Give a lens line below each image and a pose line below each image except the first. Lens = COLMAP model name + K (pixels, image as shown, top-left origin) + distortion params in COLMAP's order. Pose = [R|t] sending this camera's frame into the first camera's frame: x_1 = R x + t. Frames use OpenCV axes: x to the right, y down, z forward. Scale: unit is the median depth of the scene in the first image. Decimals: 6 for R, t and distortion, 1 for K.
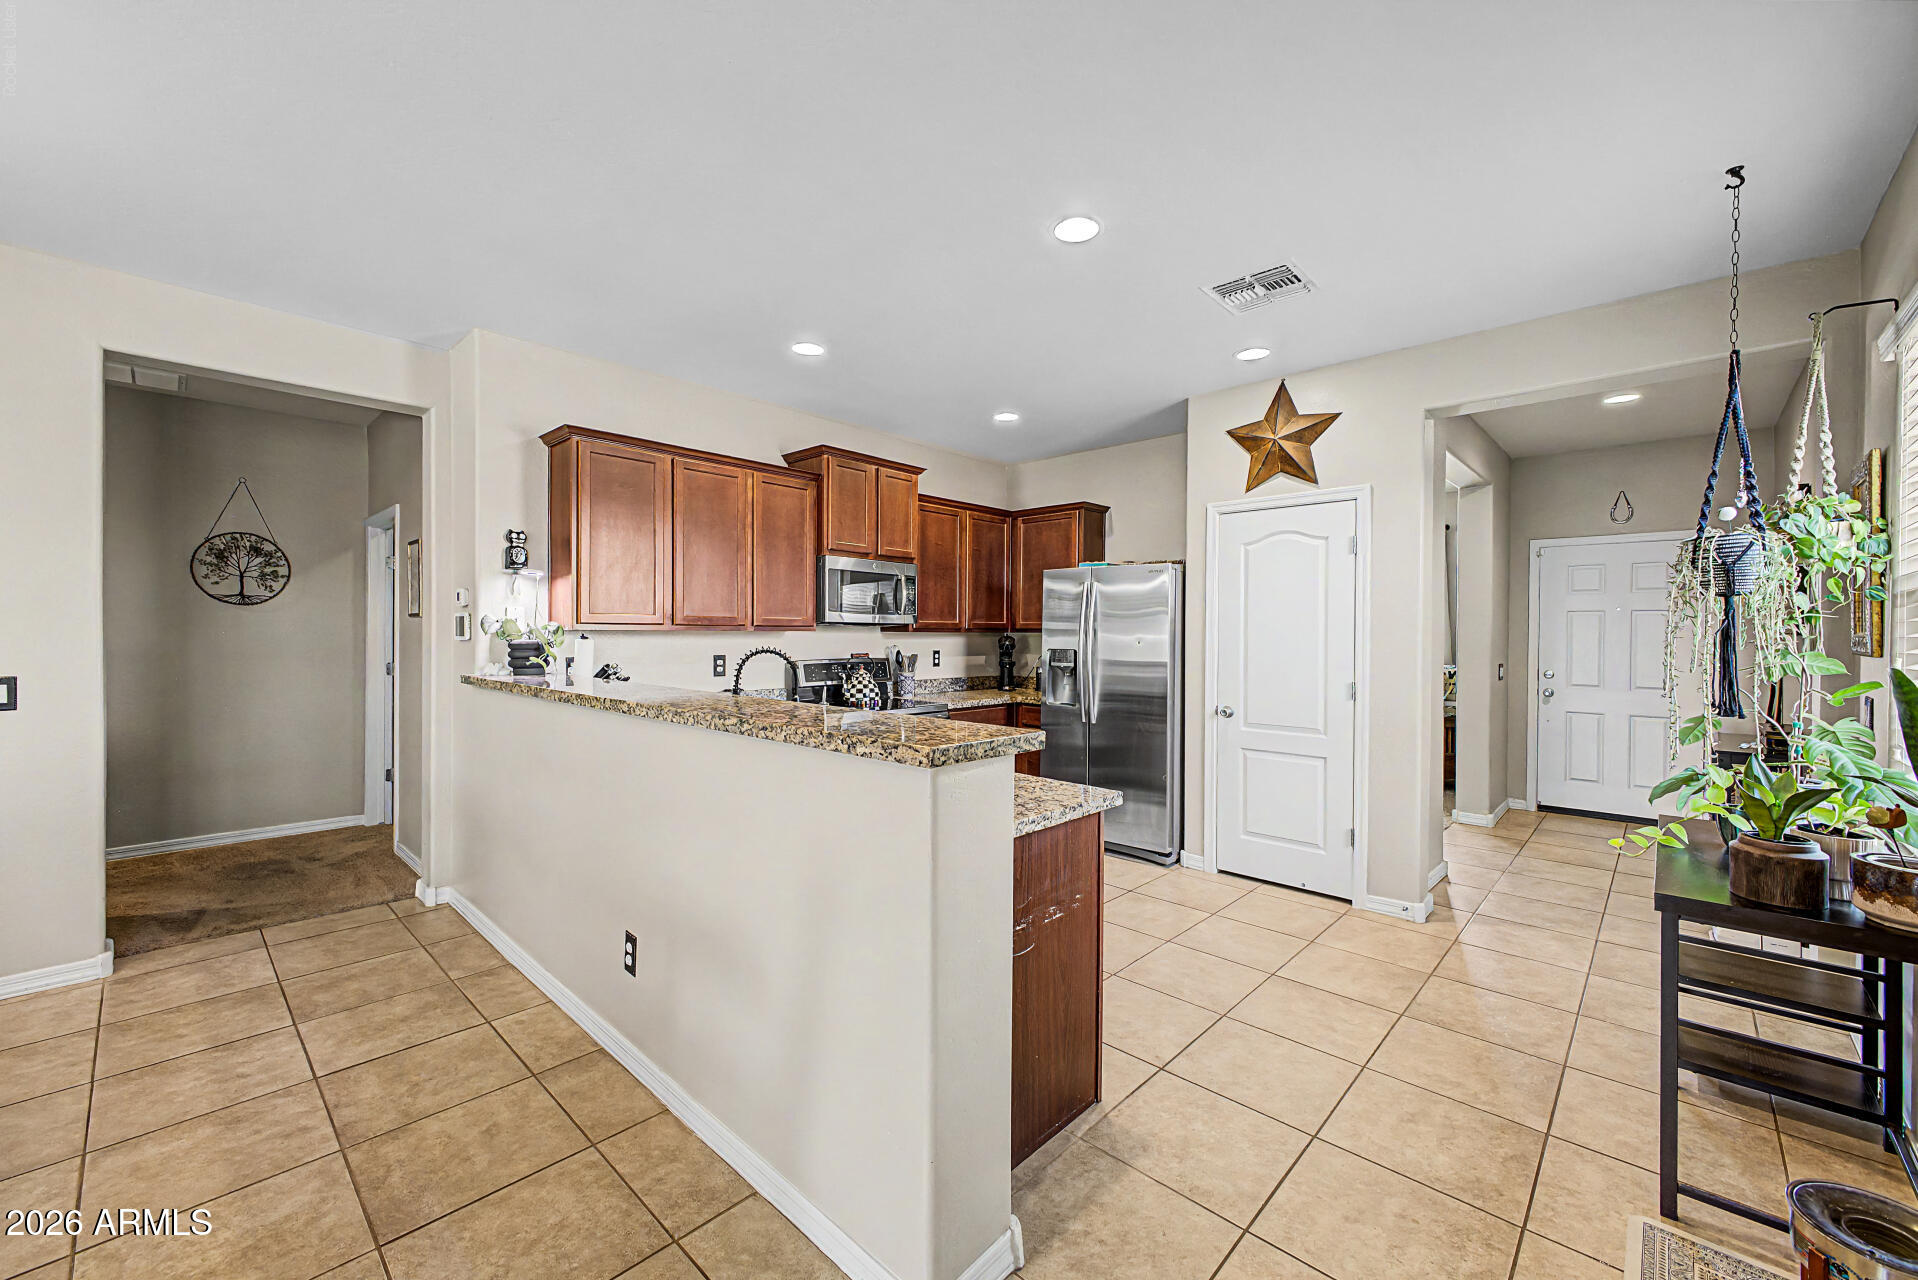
lens RADIAL K [[752.1, 0, 955.1], [0, 752.1, 633.5], [0, 0, 1]] dist [0.022595, -0.005271]
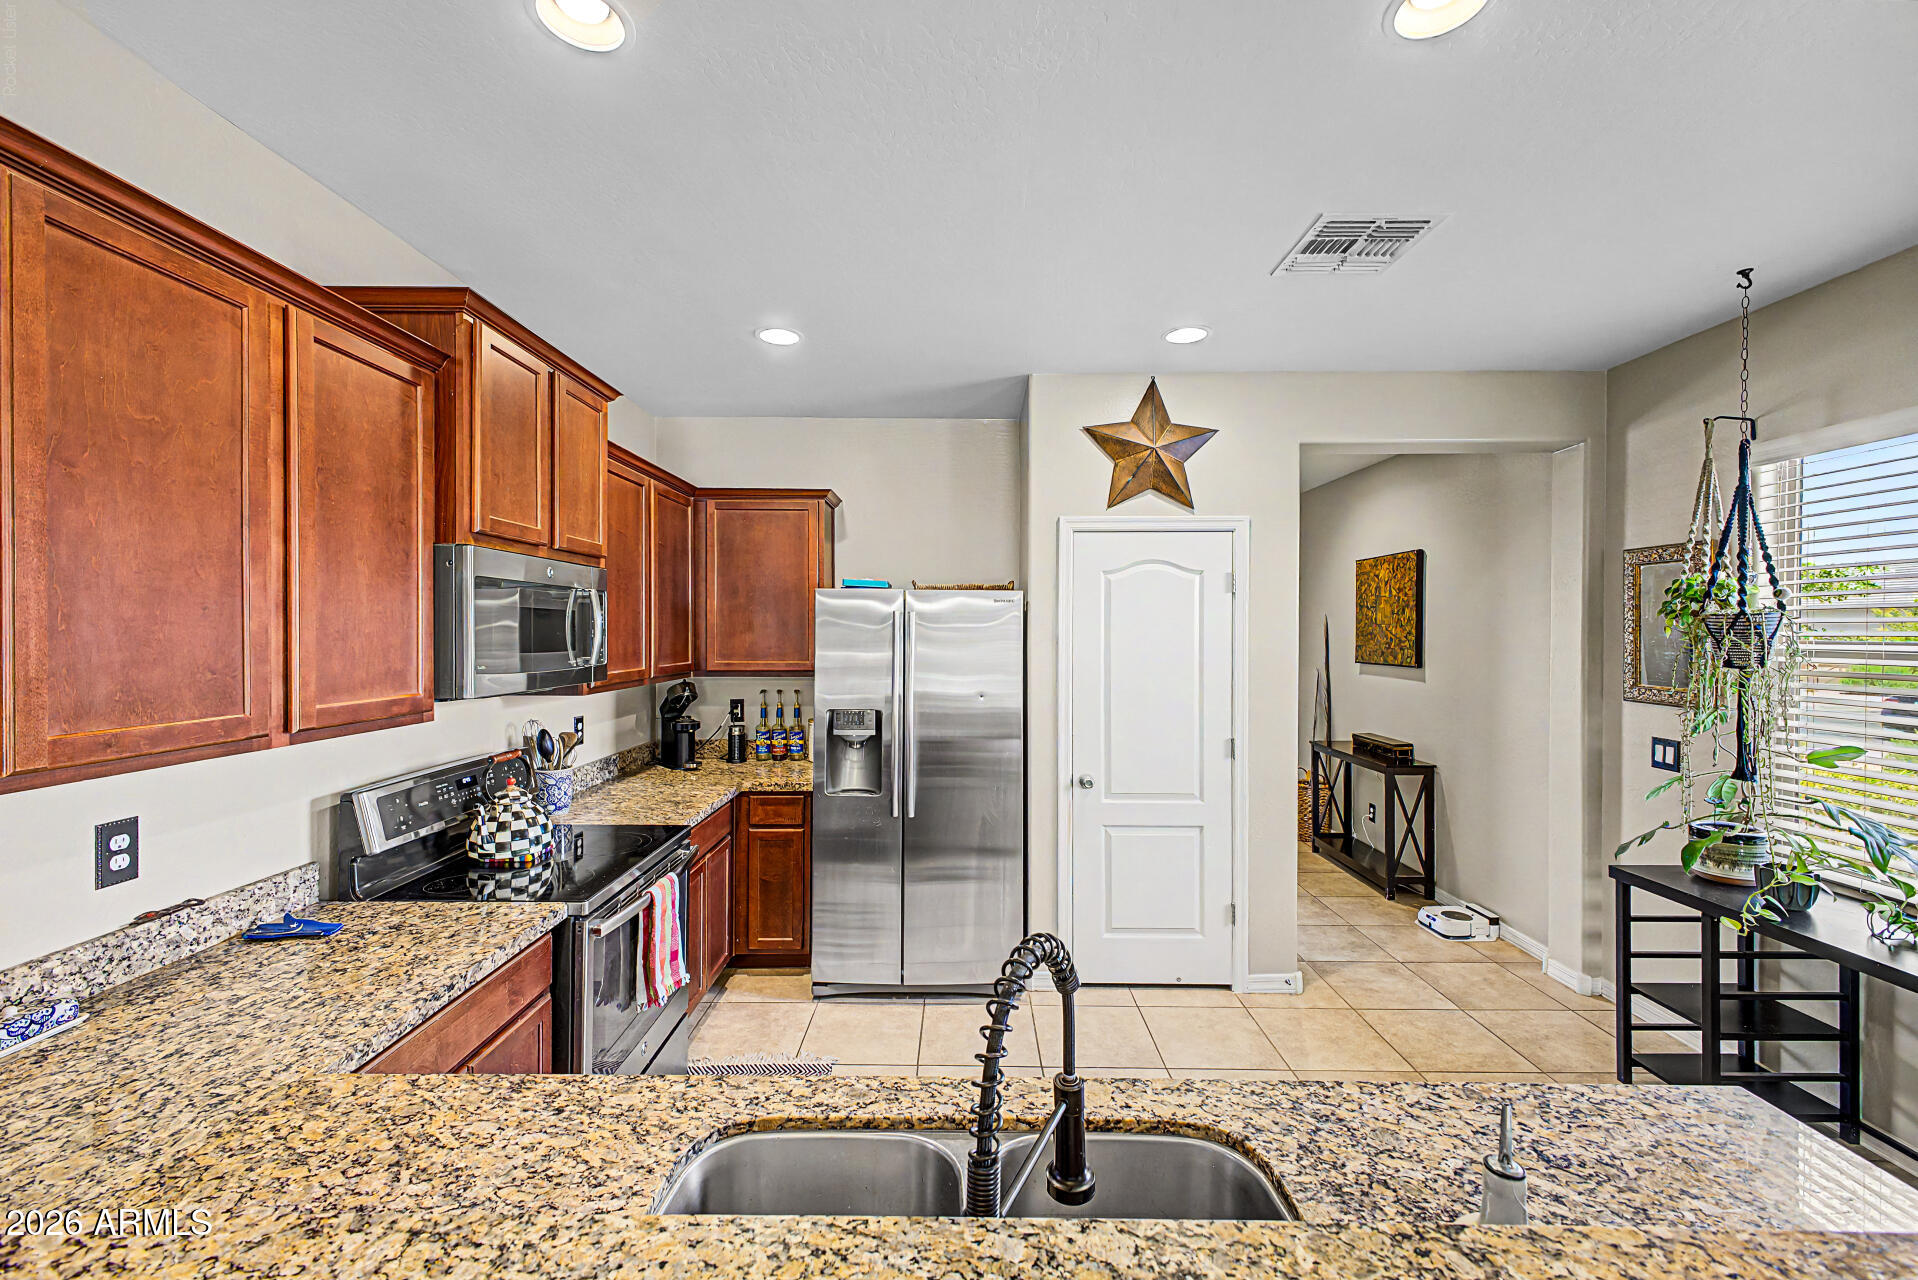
lens RADIAL K [[760.0, 0, 960.5], [0, 760.0, 634.0], [0, 0, 1]] dist [0.034296, -0.015400]
pose [[0.733079, -0.008225, 0.680094, -0.284743], [0.003656, 0.999960, 0.008154, -0.059558], [-0.680134, -0.003491, 0.733080, 0.513546]]
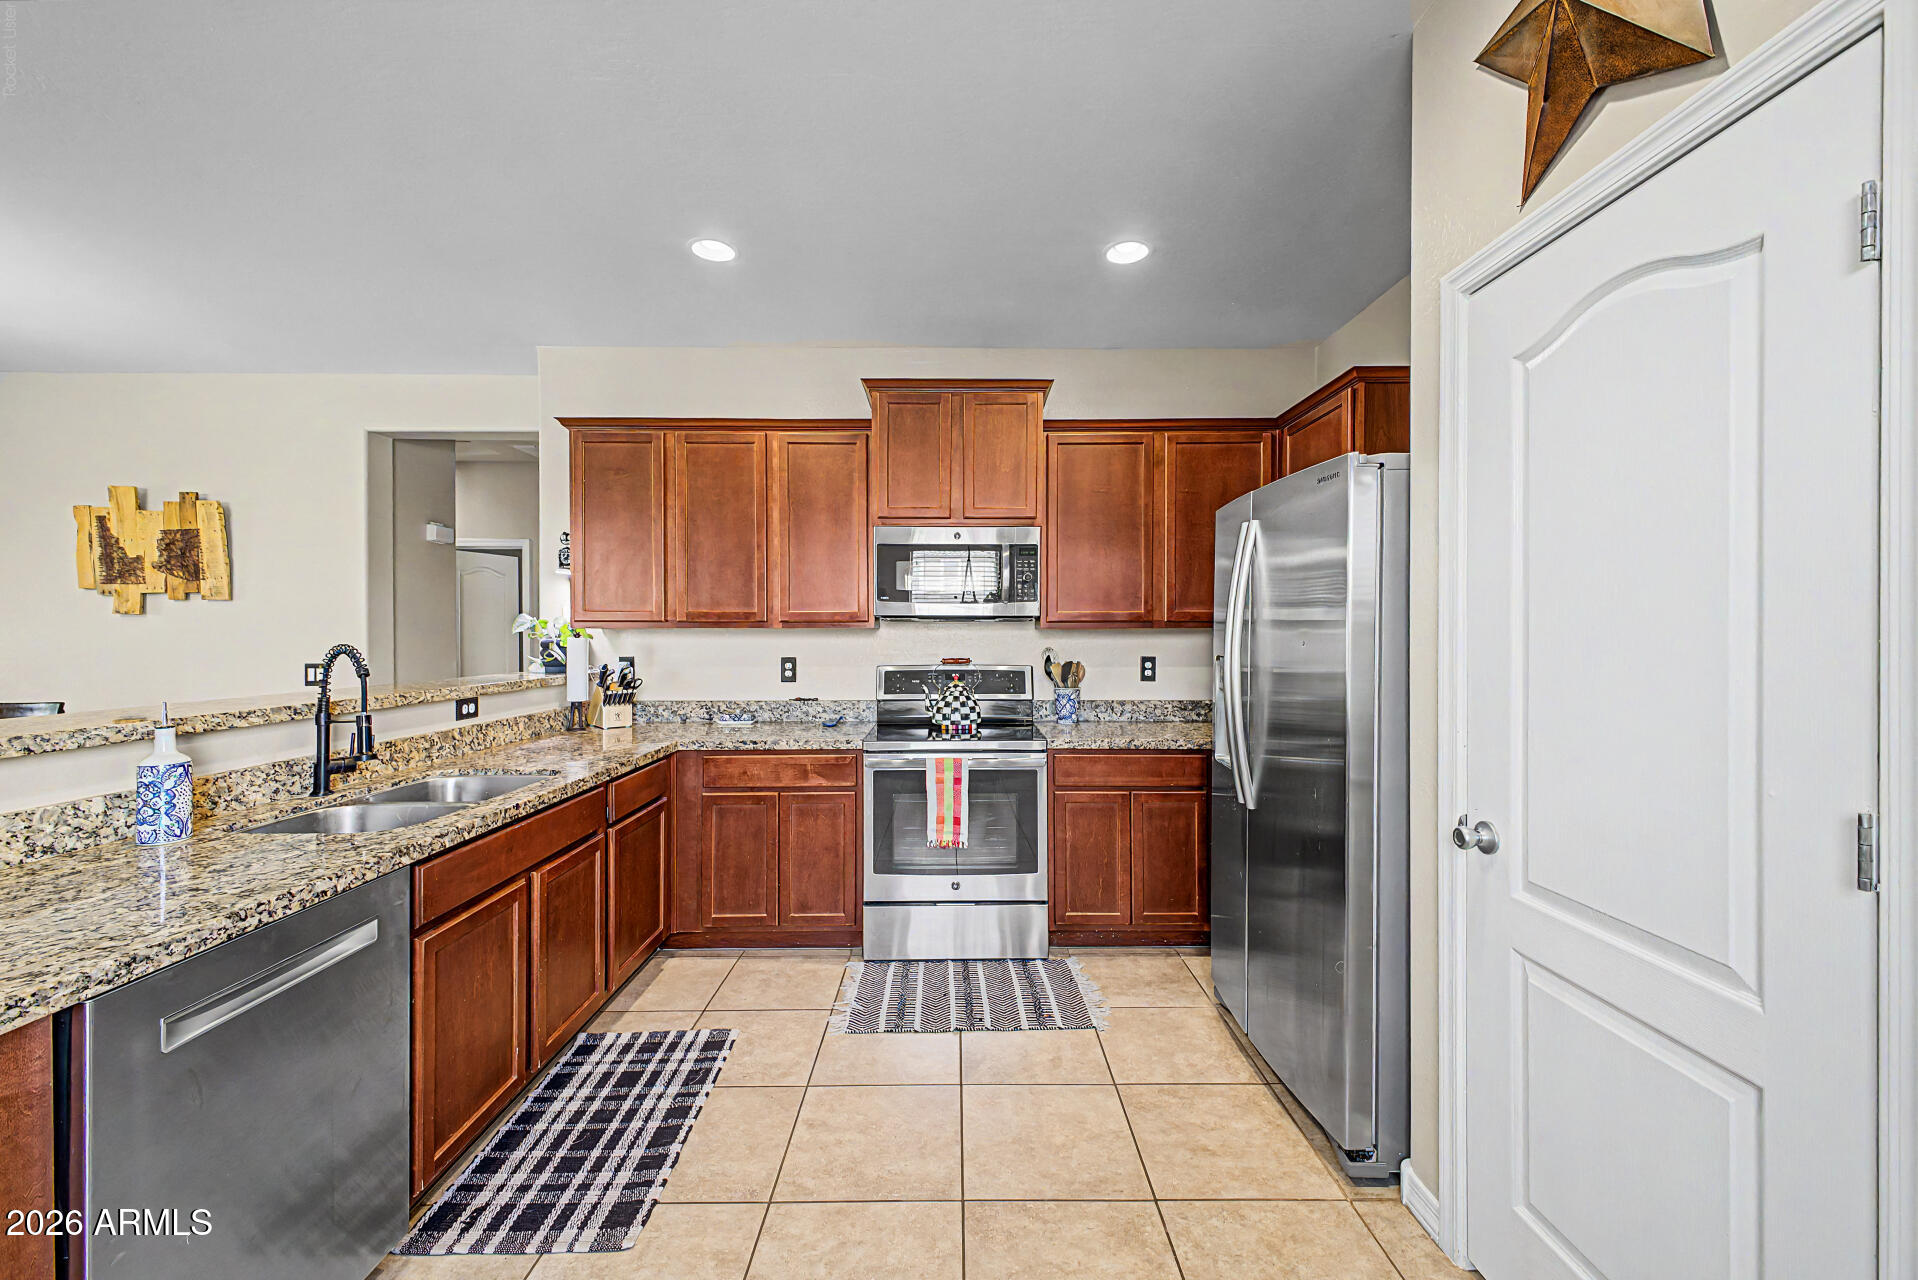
lens RADIAL K [[760.0, 0, 960.5], [0, 760.0, 634.0], [0, 0, 1]] dist [0.034296, -0.015400]
pose [[0.690354, -0.005225, -0.723452, 0.463762], [0.004524, 0.999986, -0.002905, 0.006407], [0.723457, -0.001268, 0.690368, 0.576214]]
